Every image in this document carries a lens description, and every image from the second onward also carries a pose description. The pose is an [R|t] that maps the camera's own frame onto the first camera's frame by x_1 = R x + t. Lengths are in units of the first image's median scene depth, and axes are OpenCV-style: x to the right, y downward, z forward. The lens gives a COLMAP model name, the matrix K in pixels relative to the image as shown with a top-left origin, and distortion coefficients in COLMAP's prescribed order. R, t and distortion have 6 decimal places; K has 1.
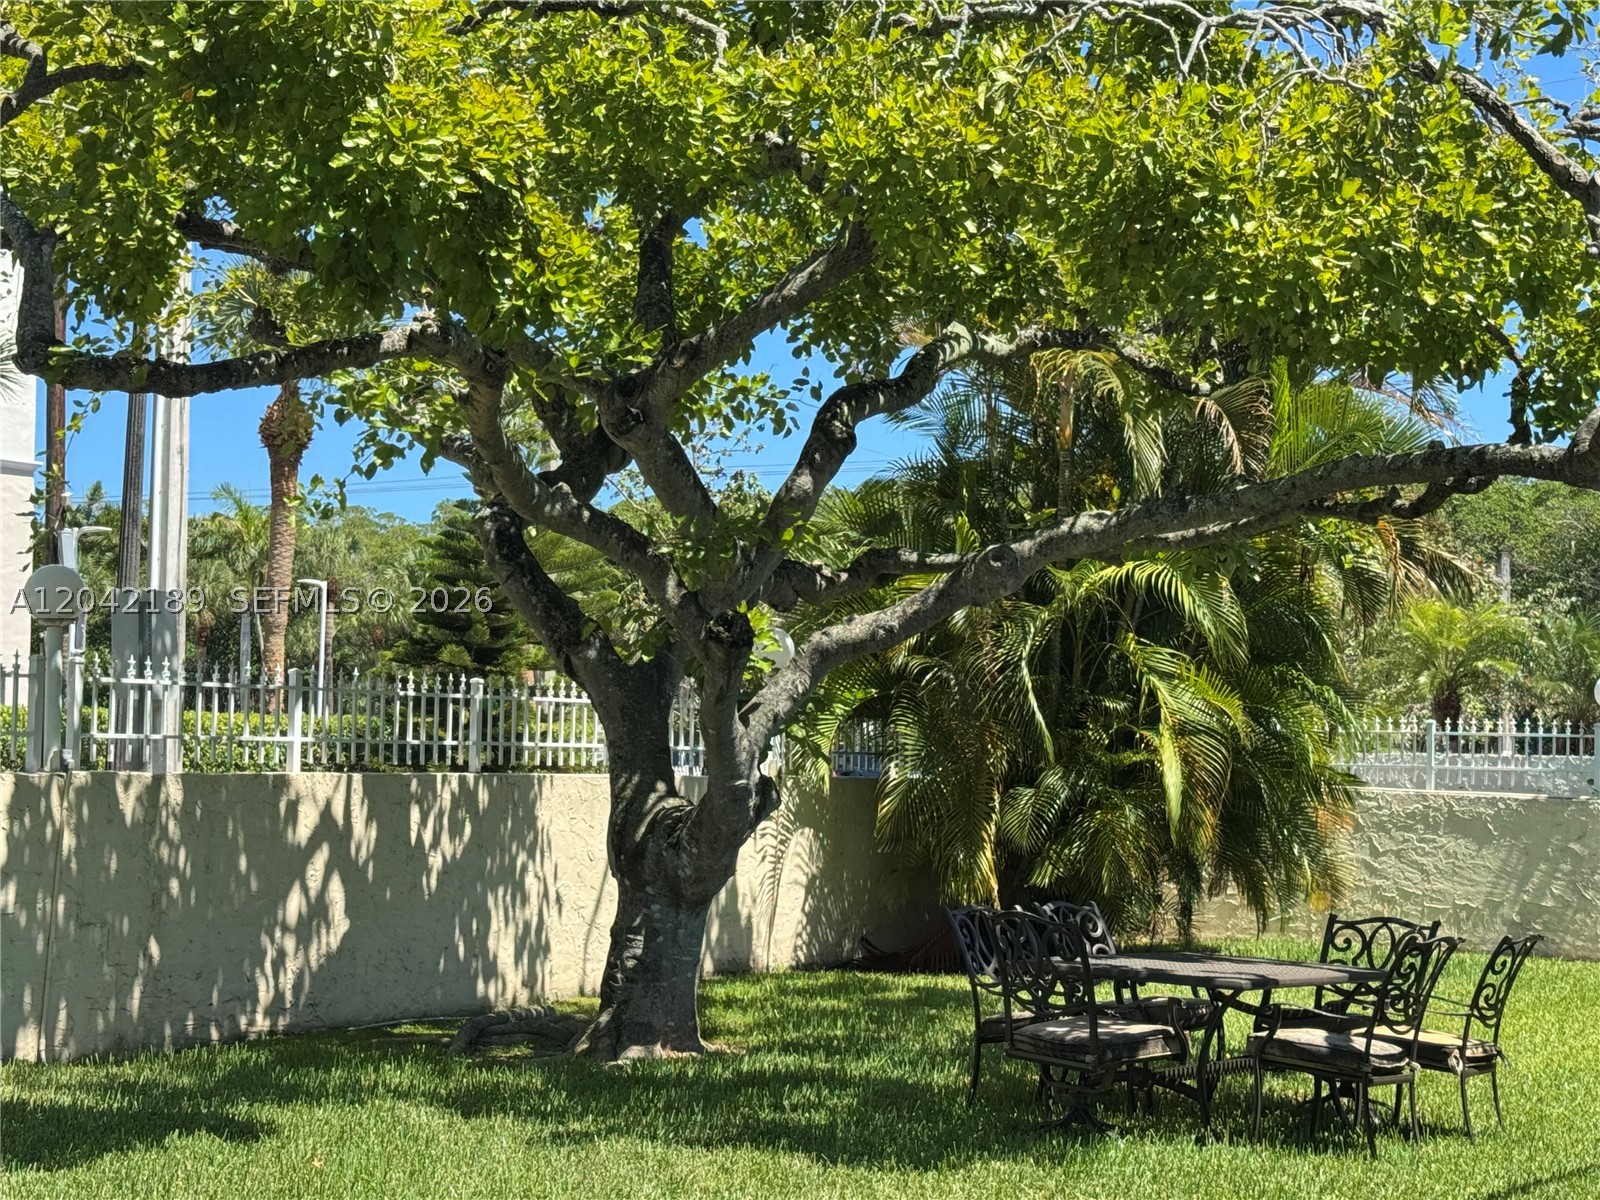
lens RADIAL K [[2574.2, 0, 800.0], [0, 2574.2, 600.0], [0, 0, 1]] dist [0.069215, 0.115359]
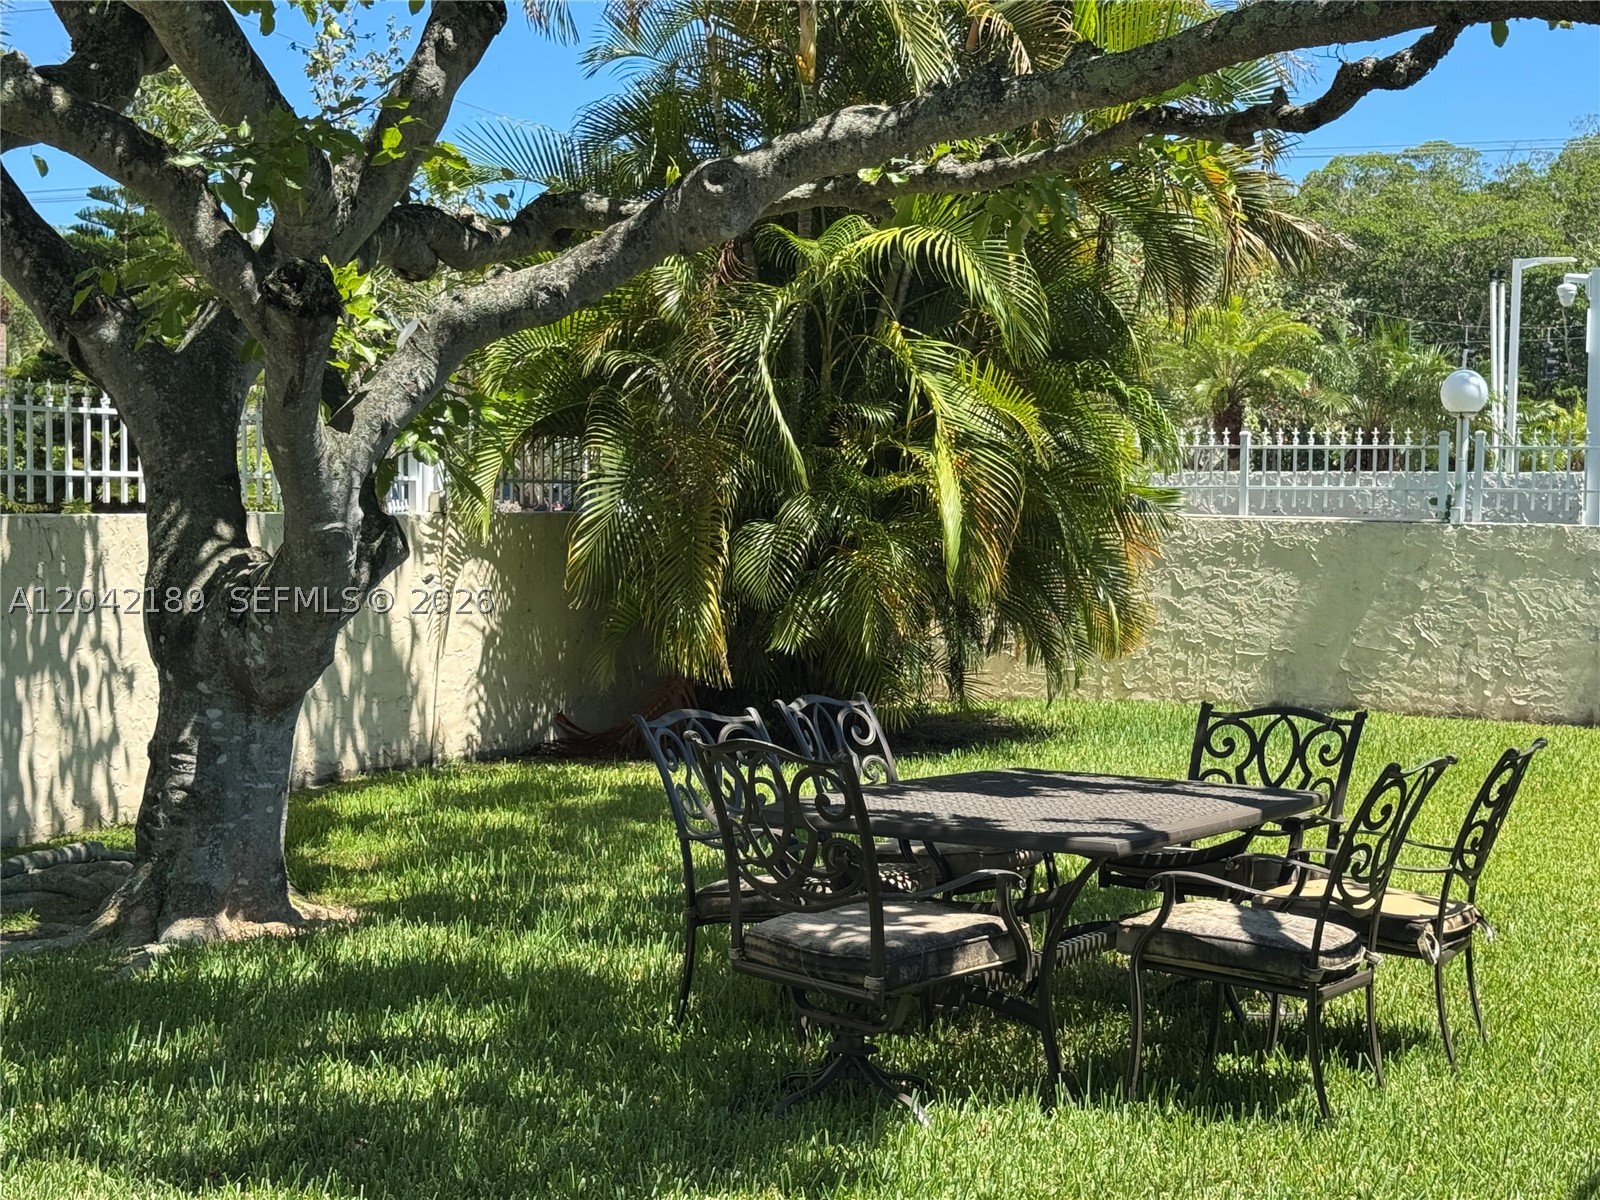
lens RADIAL K [[2574.2, 0, 800.0], [0, 2574.2, 600.0], [0, 0, 1]] dist [0.069215, 0.115359]
pose [[0.994756, -0.018045, 0.100669, 0.024493], [0.007368, 0.994398, 0.105441, 0.017373], [-0.102008, -0.104147, 0.989317, 0.276174]]
